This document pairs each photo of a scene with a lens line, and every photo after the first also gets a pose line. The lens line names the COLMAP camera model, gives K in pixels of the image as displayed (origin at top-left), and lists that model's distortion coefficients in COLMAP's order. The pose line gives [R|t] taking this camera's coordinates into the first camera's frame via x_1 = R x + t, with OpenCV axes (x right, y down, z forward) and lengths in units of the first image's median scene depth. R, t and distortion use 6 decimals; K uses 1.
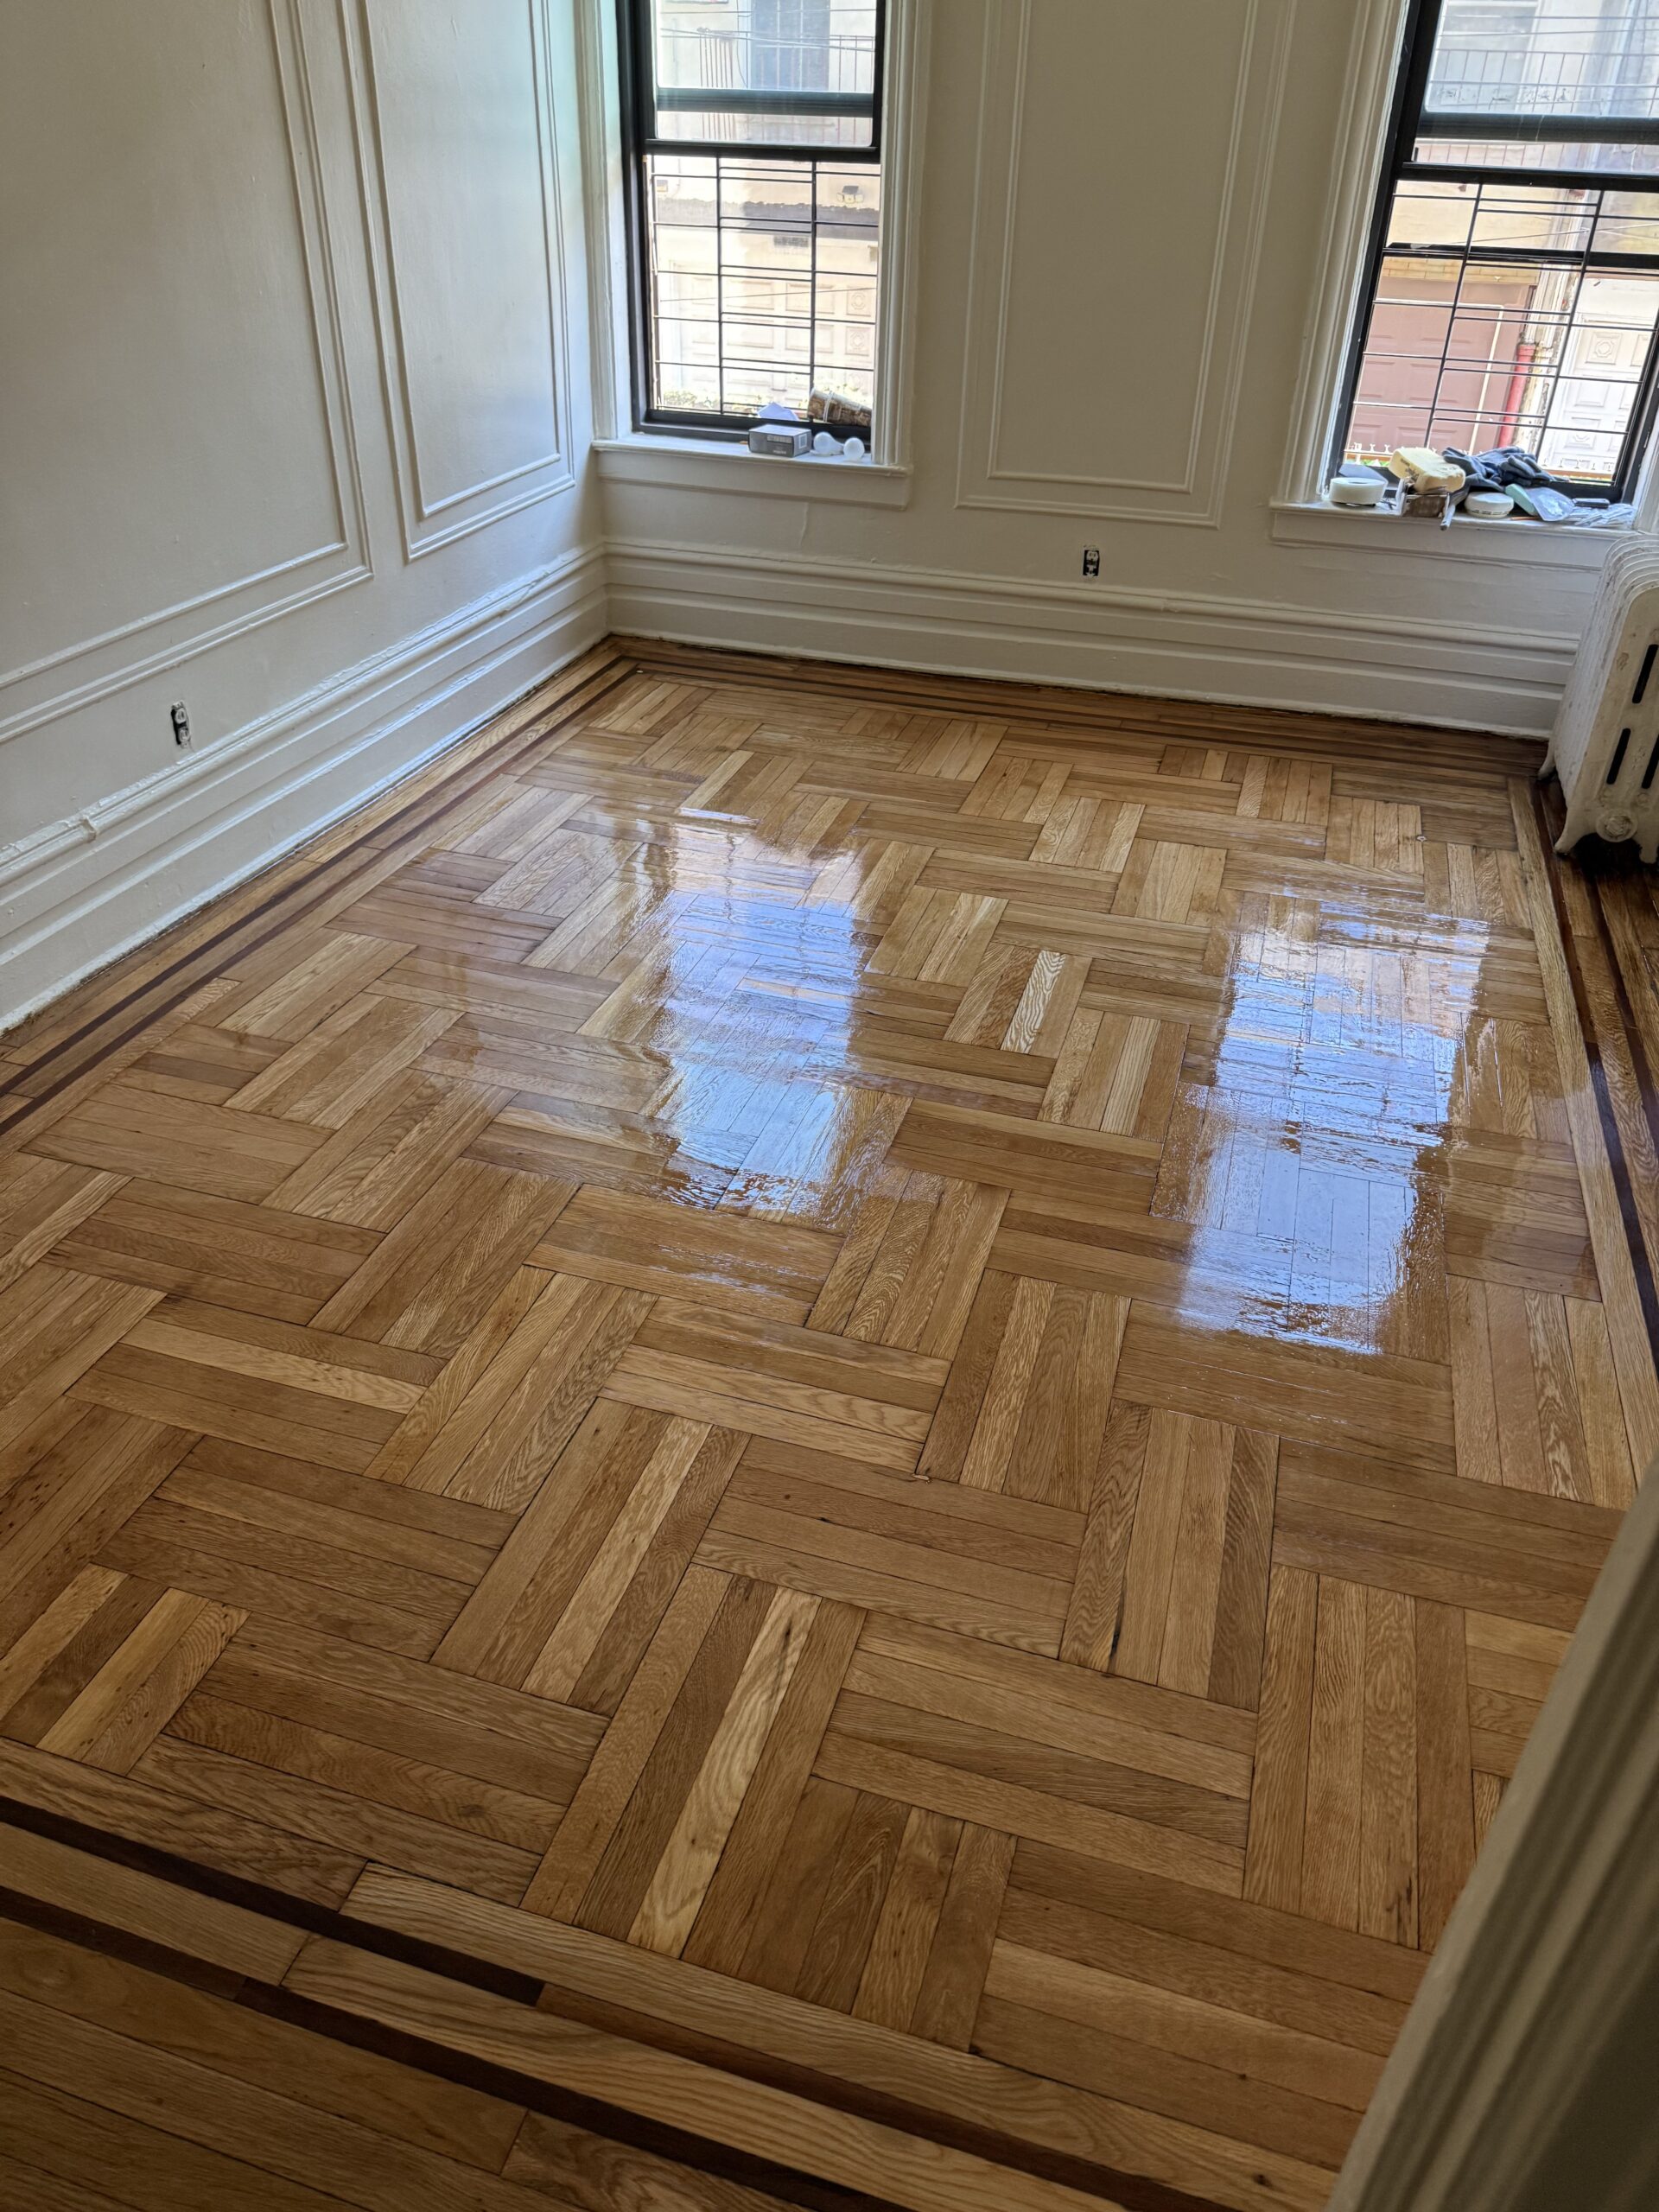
lens RADIAL K [[1586.5, 0, 829.5], [0, 1586.5, 1106.0], [0, 0, 1]] dist [0.001312, -0.051736]
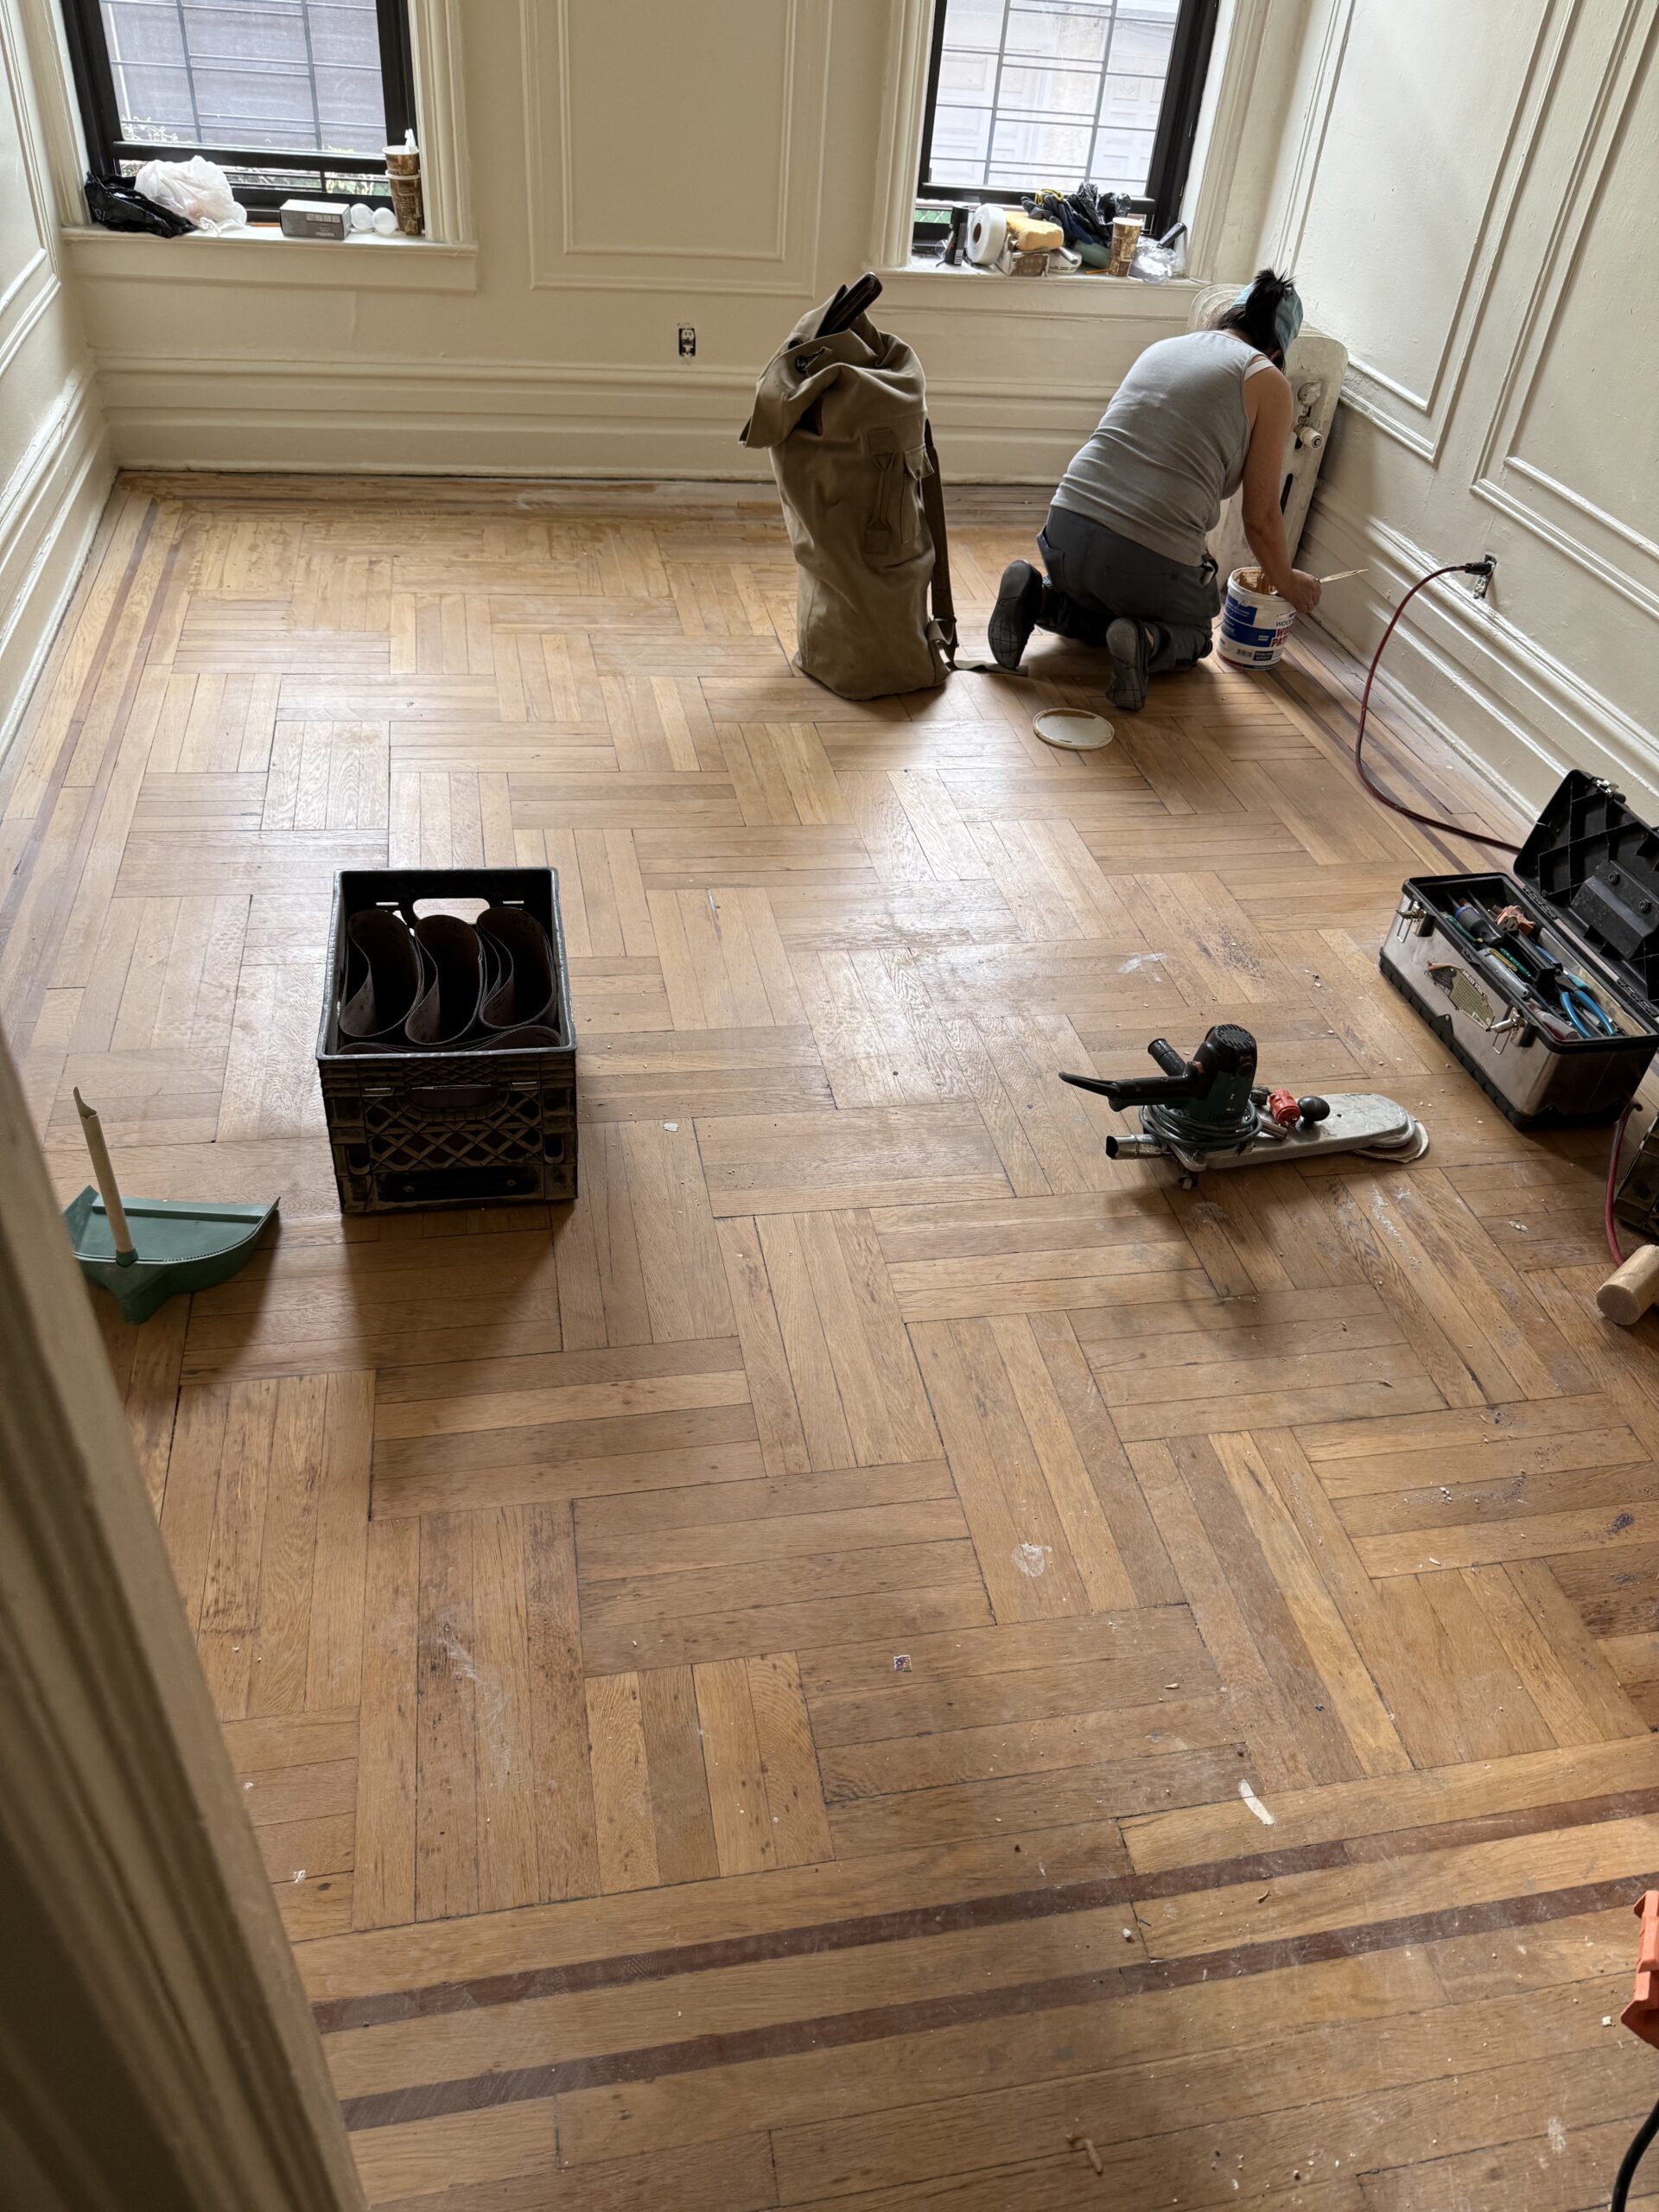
lens RADIAL K [[1586.5, 0, 829.5], [0, 1586.5, 1106.0], [0, 0, 1]] dist [0.001312, -0.051736]
pose [[0.880555, -0.256894, 0.398282, -0.252778], [0.199267, 0.963145, 0.180678, -0.057257], [-0.430019, -0.079732, 0.899292, 0.077951]]
